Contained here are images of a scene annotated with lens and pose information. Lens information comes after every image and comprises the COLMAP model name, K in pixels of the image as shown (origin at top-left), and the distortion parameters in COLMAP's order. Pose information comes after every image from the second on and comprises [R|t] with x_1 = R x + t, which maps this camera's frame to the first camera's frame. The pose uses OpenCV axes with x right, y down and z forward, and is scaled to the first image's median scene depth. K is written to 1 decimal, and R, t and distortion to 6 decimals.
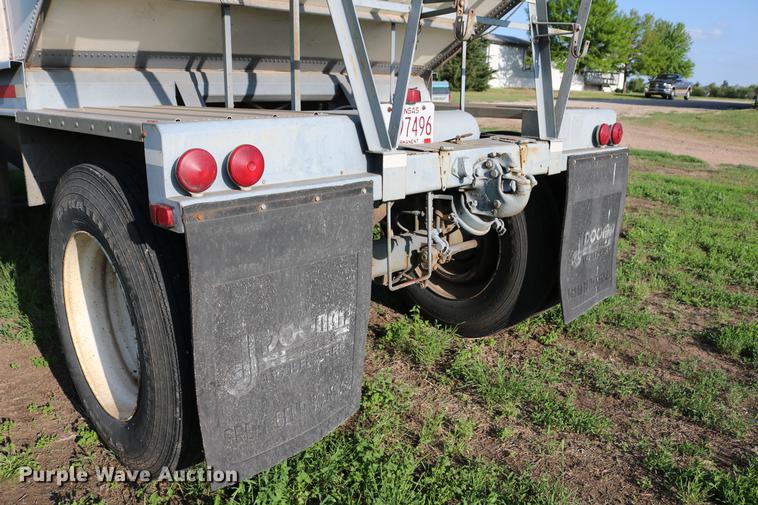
lens RADIAL K [[615.1, 0, 362.3], [0, 615.1, 258.5], [0, 0, 1]] dist [-0.141085, 0.075439]
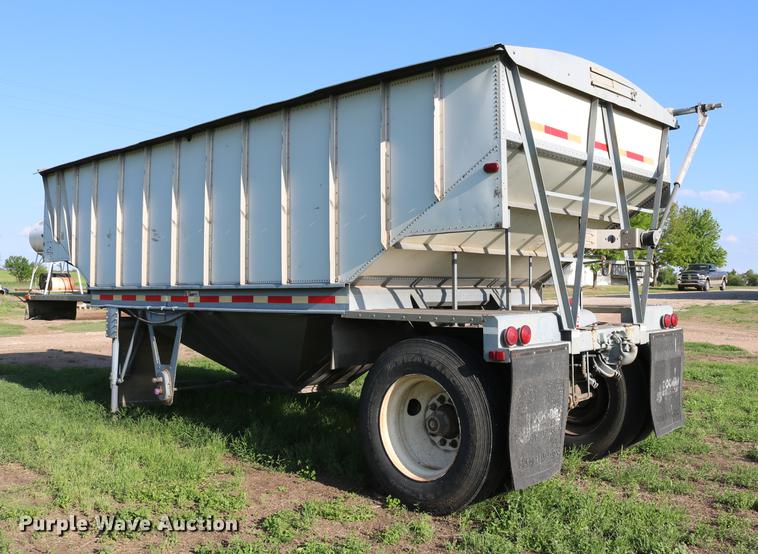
lens RADIAL K [[751.0, 0, 383.8], [0, 751.0, 278.1], [0, 0, 1]] dist [-0.131473, 0.000000]
pose [[0.998537, -0.014381, 0.052124, -0.540683], [0.028524, 0.959037, -0.281841, 0.258070], [-0.045935, 0.282915, 0.958044, -1.055247]]
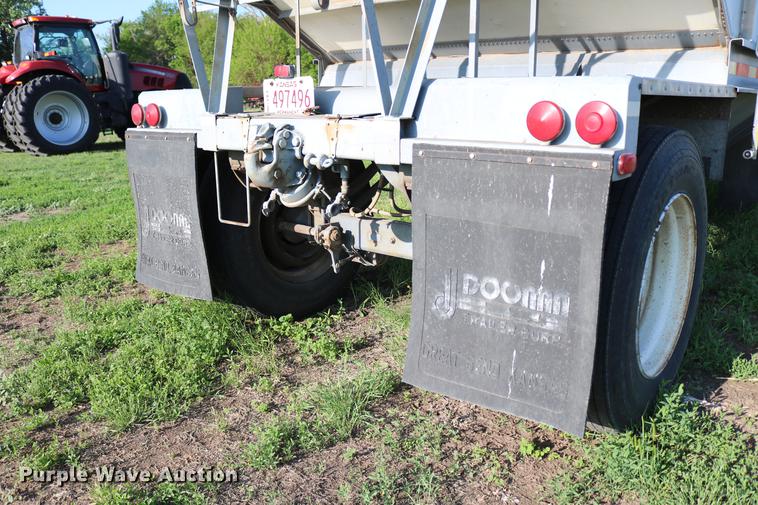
lens RADIAL K [[615.1, 0, 379.1], [0, 615.1, 255.9], [0, 0, 1]] dist [-0.141085, 0.075439]
pose [[0.107452, 0.244405, -0.963701, 1.121013], [-0.258807, 0.942771, 0.210240, -0.198549], [0.959934, 0.226822, 0.164557, 0.934270]]
